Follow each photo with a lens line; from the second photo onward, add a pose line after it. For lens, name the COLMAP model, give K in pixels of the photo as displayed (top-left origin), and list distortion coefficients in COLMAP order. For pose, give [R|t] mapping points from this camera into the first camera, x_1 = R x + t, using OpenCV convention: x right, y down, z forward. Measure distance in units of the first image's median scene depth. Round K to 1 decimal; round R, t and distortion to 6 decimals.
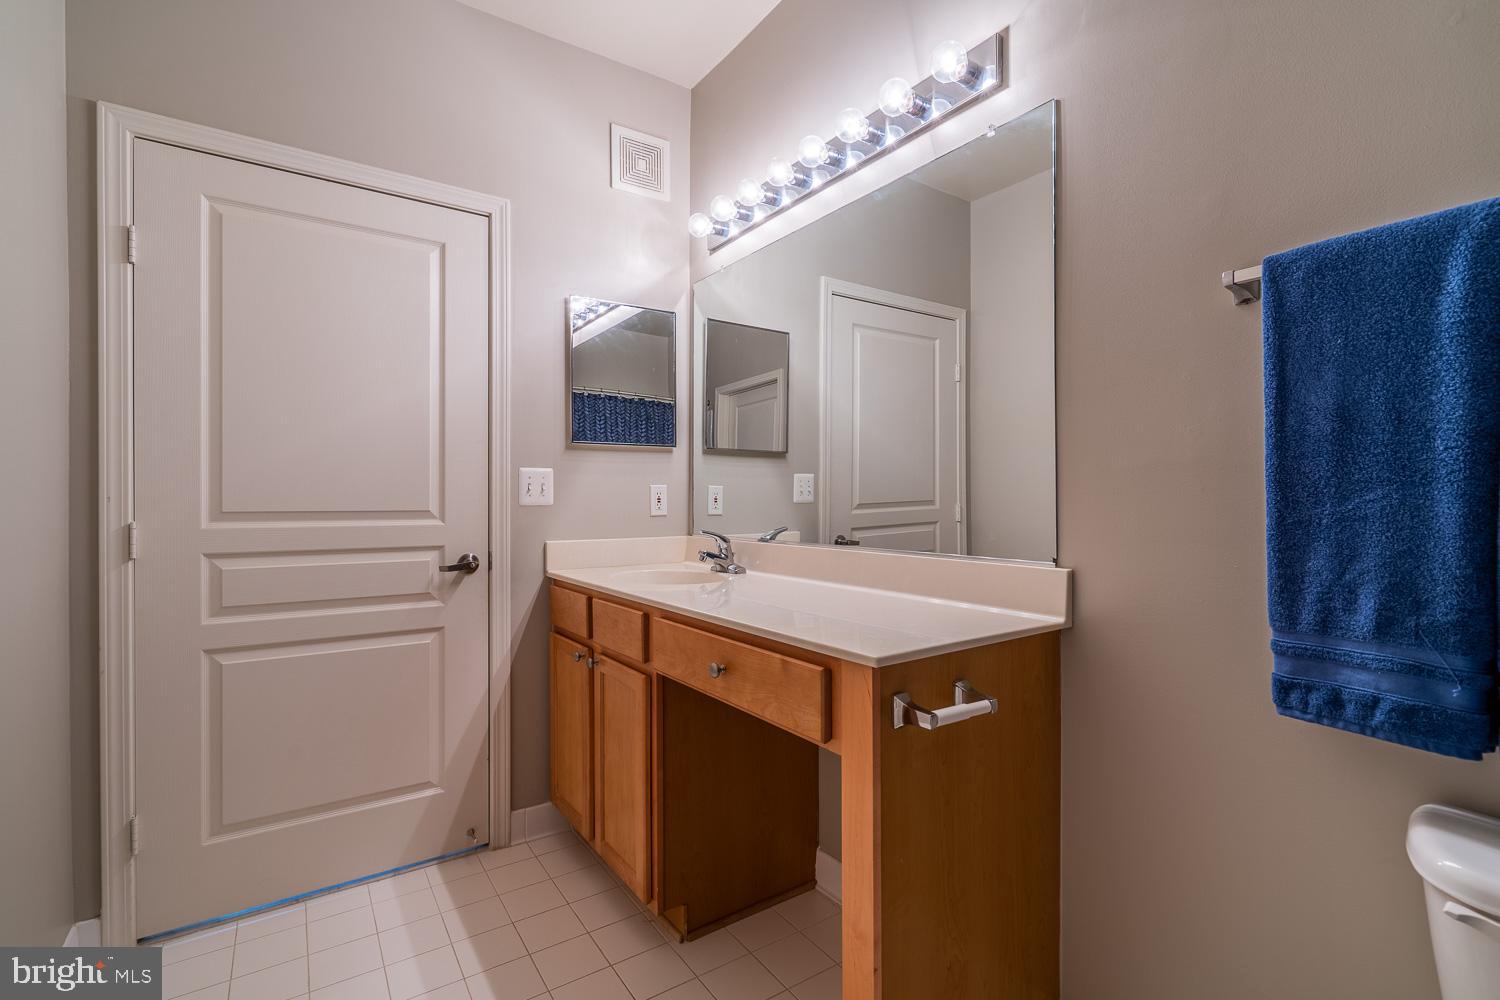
lens RADIAL K [[682.5, 0, 752.1], [0, 682.5, 499.7], [0, 0, 1]] dist [-0.005409, 0.002322]
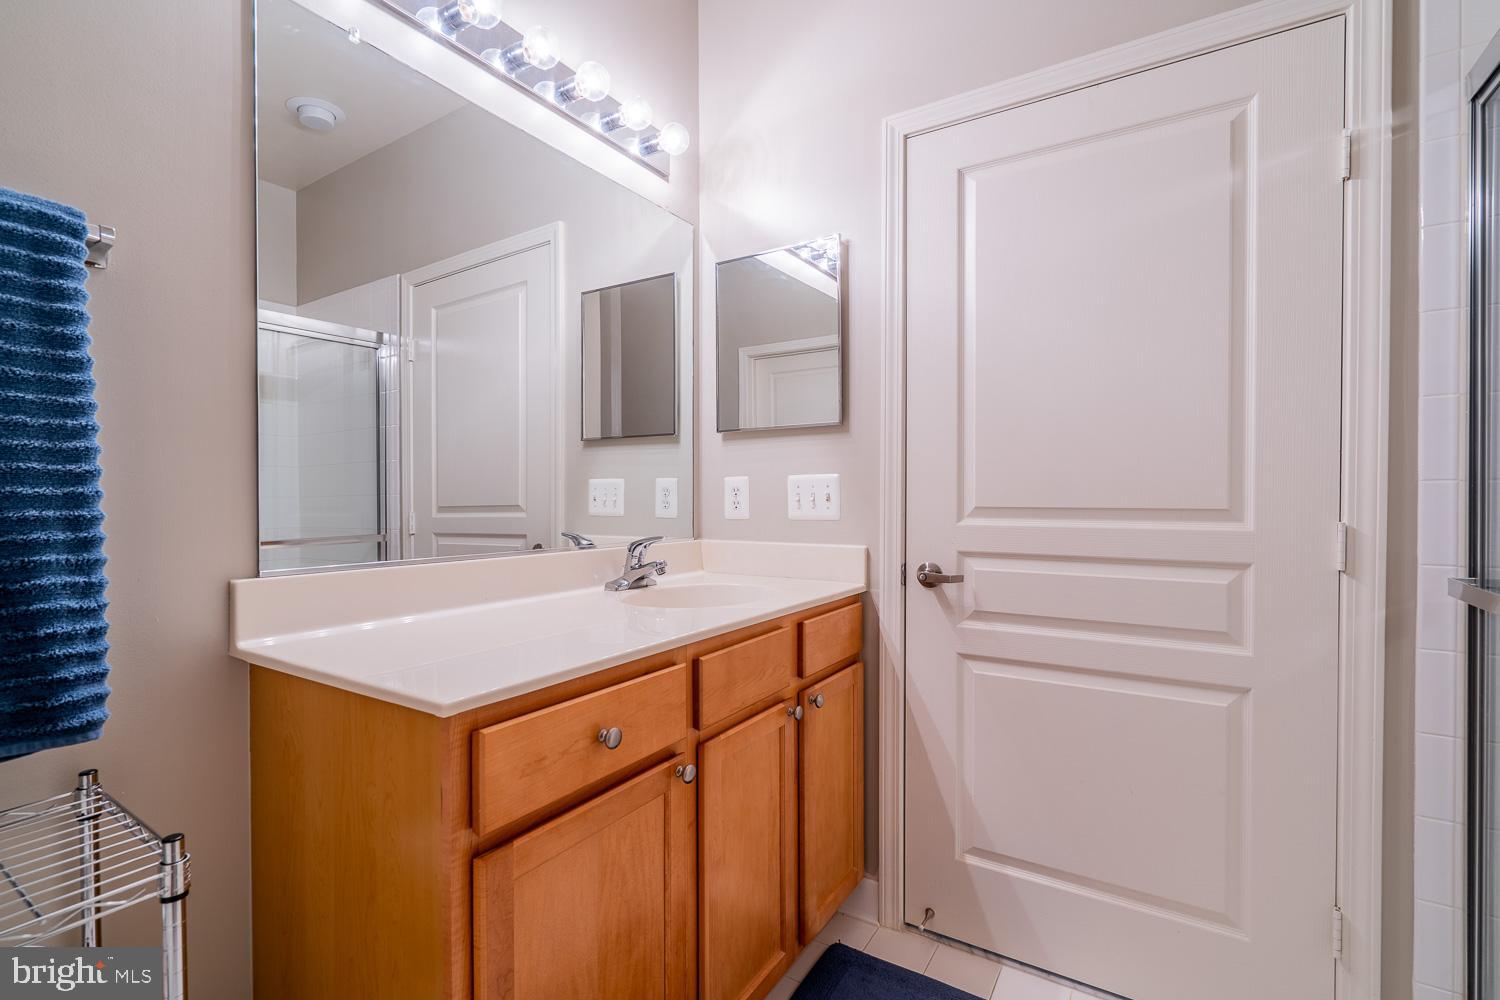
lens RADIAL K [[682.5, 0, 747.9], [0, 682.5, 492.2], [0, 0, 1]] dist [-0.005409, 0.002322]
pose [[0.379446, 0.010266, -0.925157, 0.640065], [-0.001443, 0.999944, 0.010504, -0.015705], [0.925213, -0.002651, 0.379439, 0.713380]]
